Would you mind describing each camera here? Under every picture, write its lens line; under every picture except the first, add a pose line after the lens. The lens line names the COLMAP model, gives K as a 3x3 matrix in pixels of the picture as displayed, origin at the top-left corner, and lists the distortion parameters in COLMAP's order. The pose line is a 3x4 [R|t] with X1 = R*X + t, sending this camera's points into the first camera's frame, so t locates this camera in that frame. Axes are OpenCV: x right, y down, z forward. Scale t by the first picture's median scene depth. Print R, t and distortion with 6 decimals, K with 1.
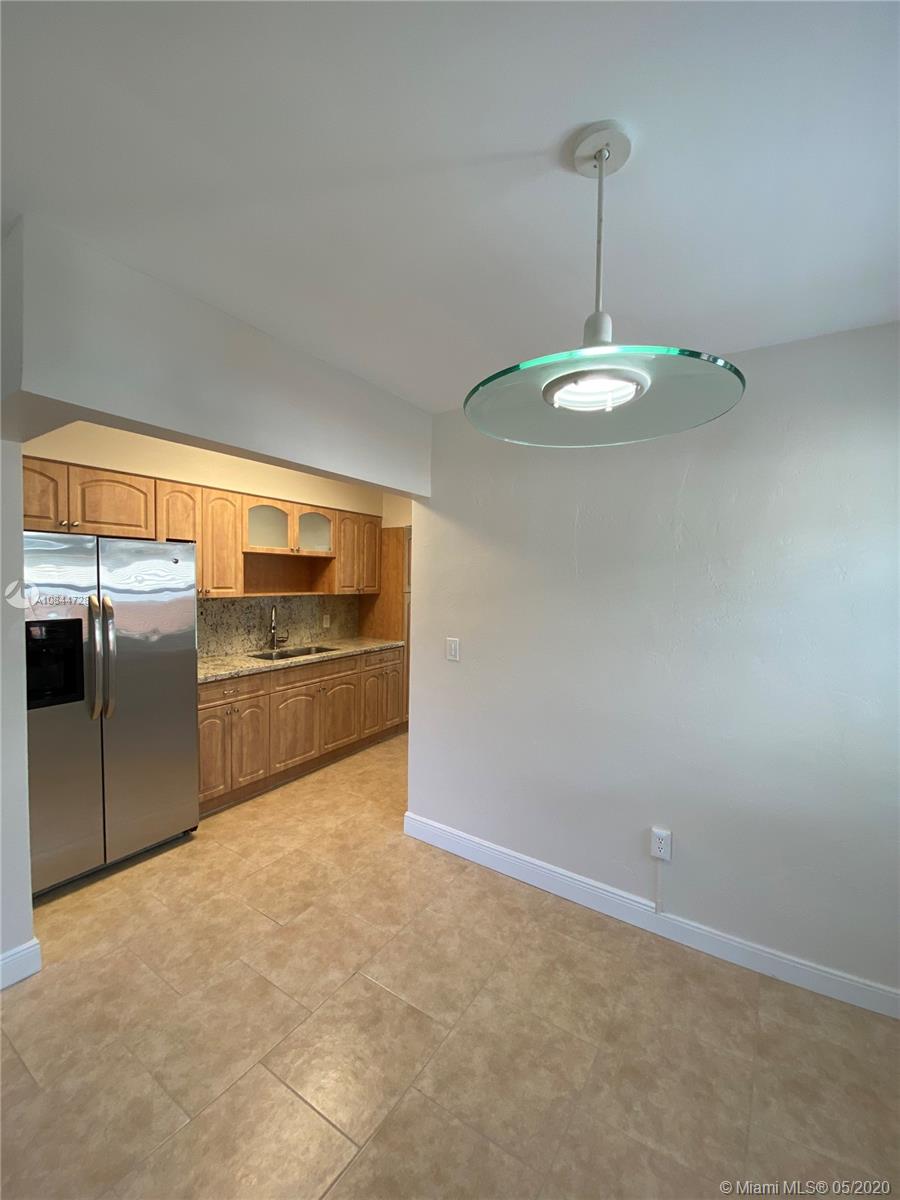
lens RADIAL K [[477.6, 0, 457.1], [0, 477.6, 603.1], [0, 0, 1]] dist [-0.000330, -0.000206]
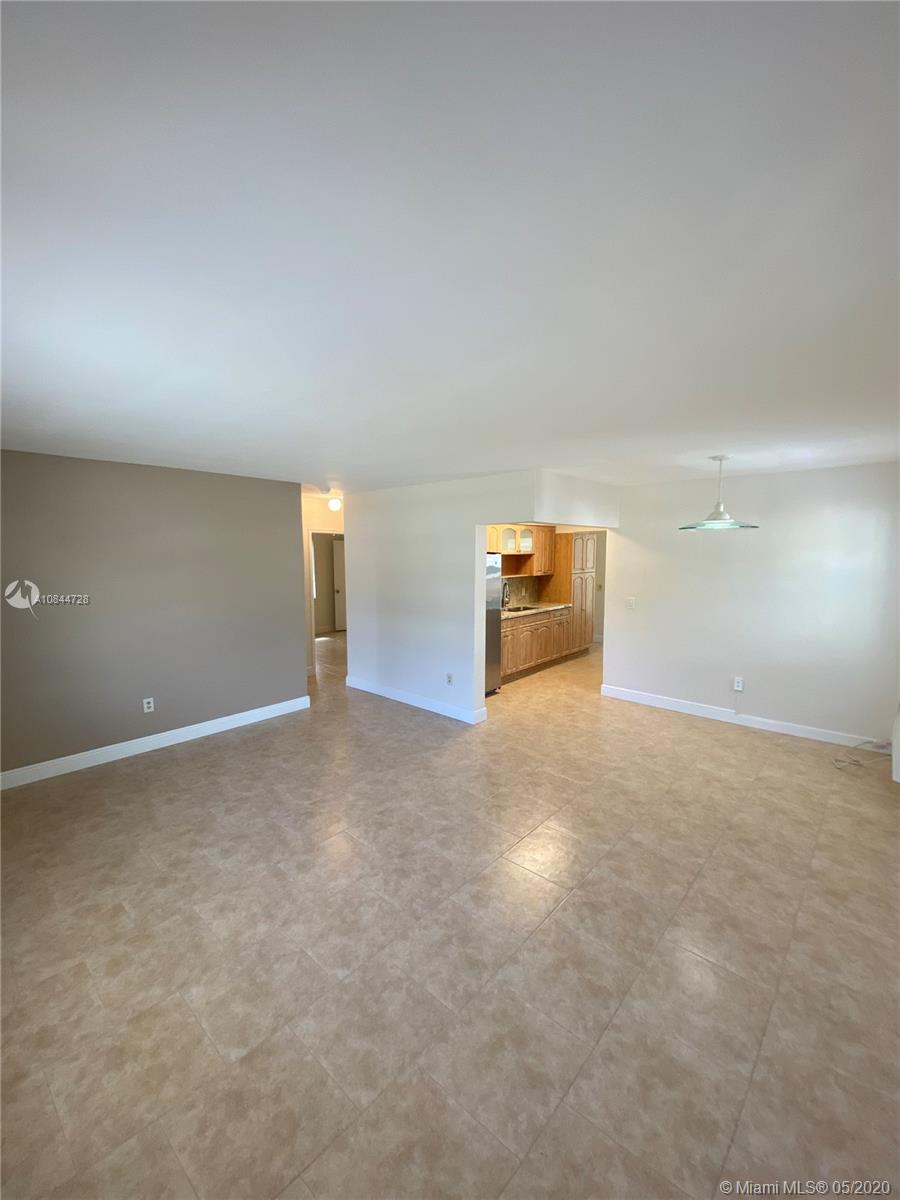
lens RADIAL K [[474.0, 0, 443.2], [0, 474.0, 602.1], [0, 0, 1]] dist [-0.010331, -0.000049]
pose [[0.985803, -0.002586, -0.167888, -0.342418], [0.010390, 0.998905, 0.045617, -0.004740], [0.167586, -0.046714, 0.984750, -0.839392]]
